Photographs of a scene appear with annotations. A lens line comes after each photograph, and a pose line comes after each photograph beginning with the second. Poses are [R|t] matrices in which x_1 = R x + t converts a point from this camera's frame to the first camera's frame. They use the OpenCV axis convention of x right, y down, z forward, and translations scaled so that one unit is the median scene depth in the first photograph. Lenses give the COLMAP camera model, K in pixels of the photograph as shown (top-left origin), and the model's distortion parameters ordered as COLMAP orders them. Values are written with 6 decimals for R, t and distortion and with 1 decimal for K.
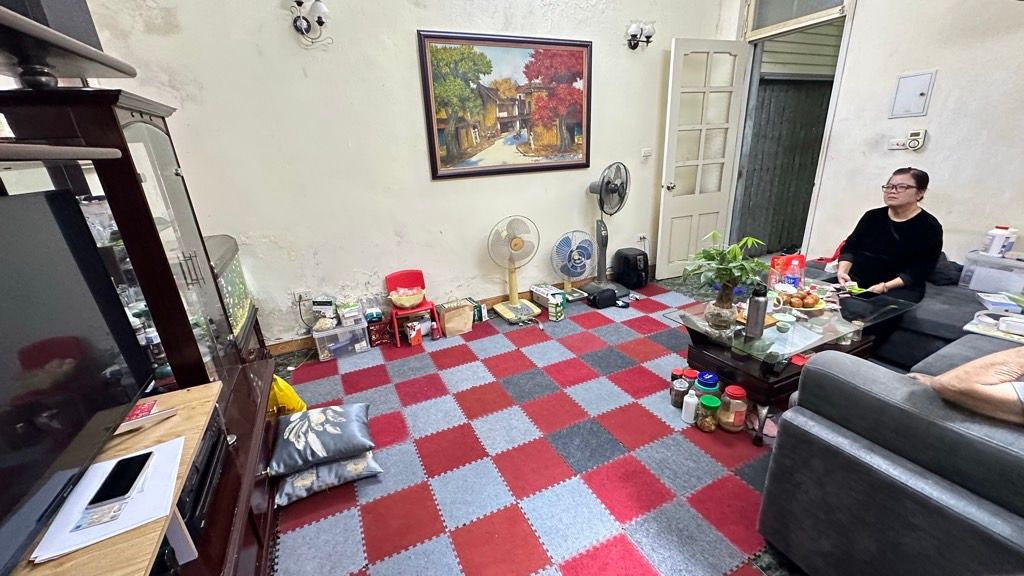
lens RADIAL K [[404.8, 0, 506.8], [0, 404.8, 284.1], [0, 0, 1]] dist [-0.001512, 0.000574]
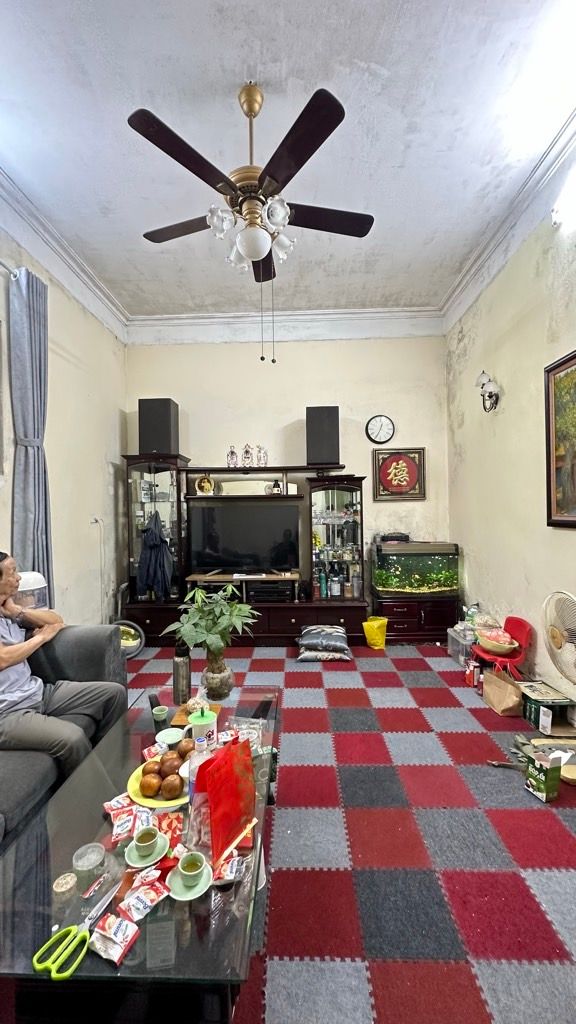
lens RADIAL K [[404.8, 0, 284.8], [0, 404.8, 511.6], [0, 0, 1]] dist [-0.001512, 0.000574]
pose [[-0.443768, 0.064602, -0.893810, 0.810494], [-0.245621, 0.950434, 0.190643, -0.321338], [0.861824, 0.304140, -0.405904, 0.888514]]
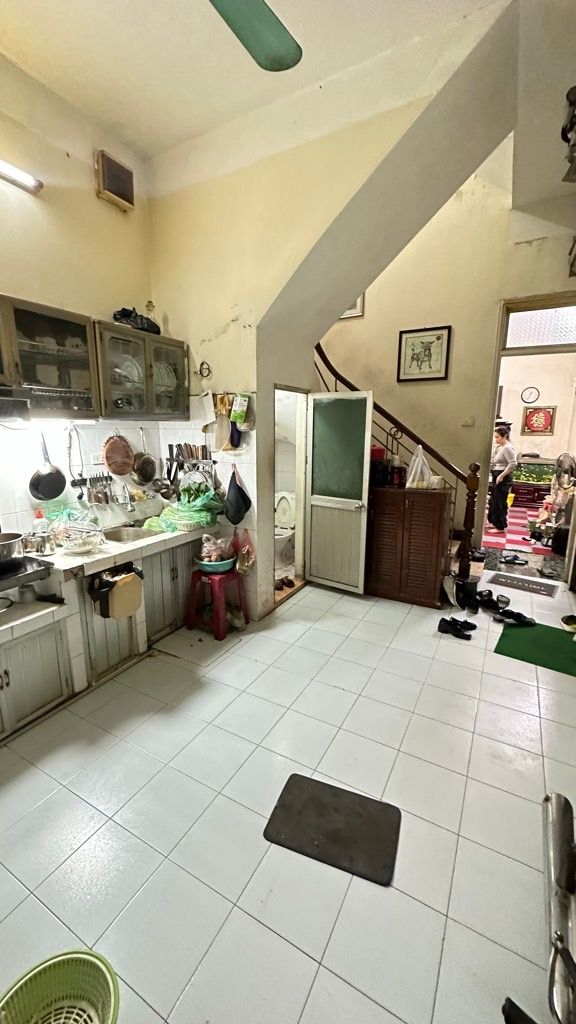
lens RADIAL K [[404.8, 0, 287.2], [0, 404.8, 511.4], [0, 0, 1]] dist [-0.001512, 0.000574]
pose [[-0.807134, 0.166144, -0.566507, 2.233377], [-0.151232, 0.869378, 0.470437, -0.748158], [0.570669, 0.465380, -0.676578, 1.731319]]
